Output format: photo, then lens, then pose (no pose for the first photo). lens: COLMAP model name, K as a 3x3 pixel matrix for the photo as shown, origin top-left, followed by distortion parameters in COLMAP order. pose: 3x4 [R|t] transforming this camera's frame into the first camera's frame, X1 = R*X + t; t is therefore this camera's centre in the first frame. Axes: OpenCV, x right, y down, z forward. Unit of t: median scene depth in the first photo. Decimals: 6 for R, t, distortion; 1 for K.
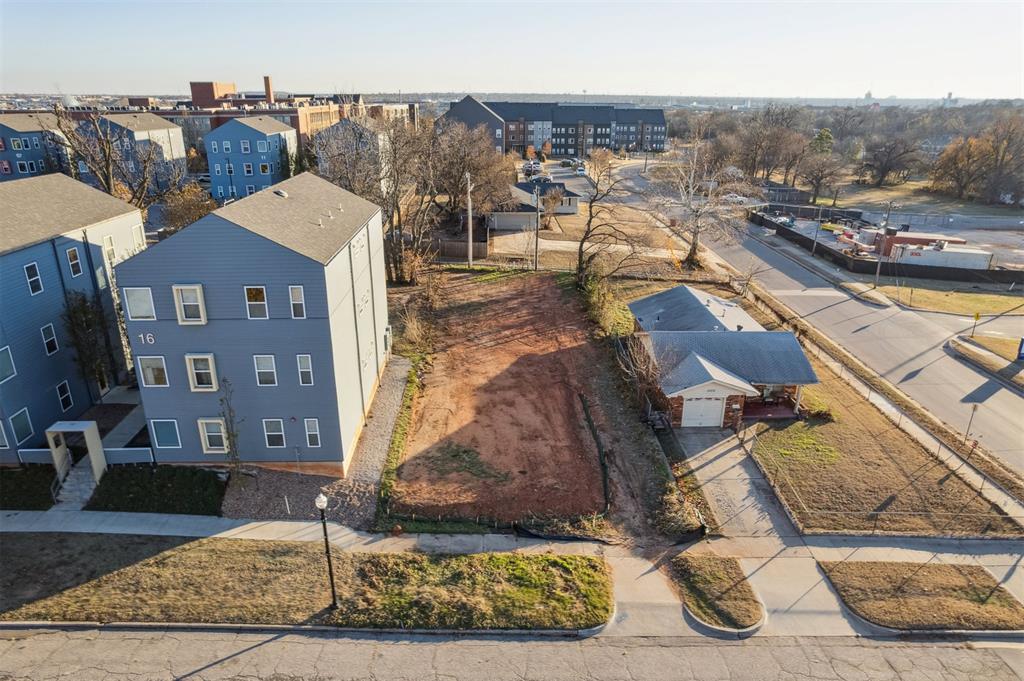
lens RADIAL K [[663.2, 0, 513.2], [0, 663.2, 346.8], [0, 0, 1]] dist [-0.082087, 0.074012]
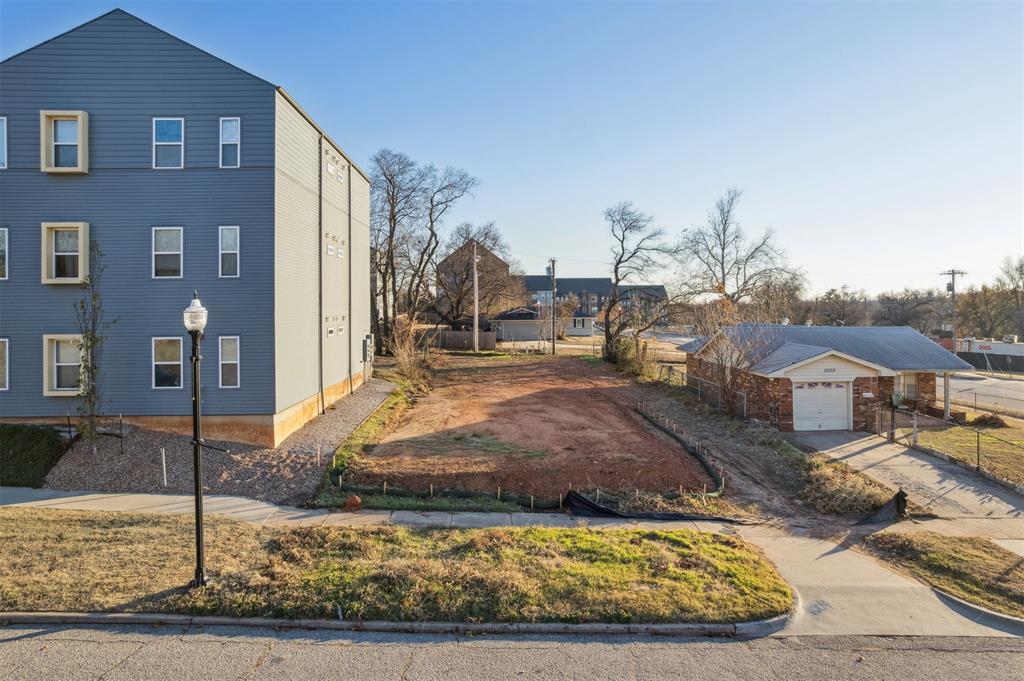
lens RADIAL K [[679.7, 0, 518.3], [0, 679.7, 304.7], [0, 0, 1]] dist [-0.080657, 0.067775]
pose [[0.999894, -0.011648, 0.008781, -0.041488], [0.014027, 0.932981, -0.359653, 0.324122], [-0.004003, 0.359737, 0.933045, 0.412119]]
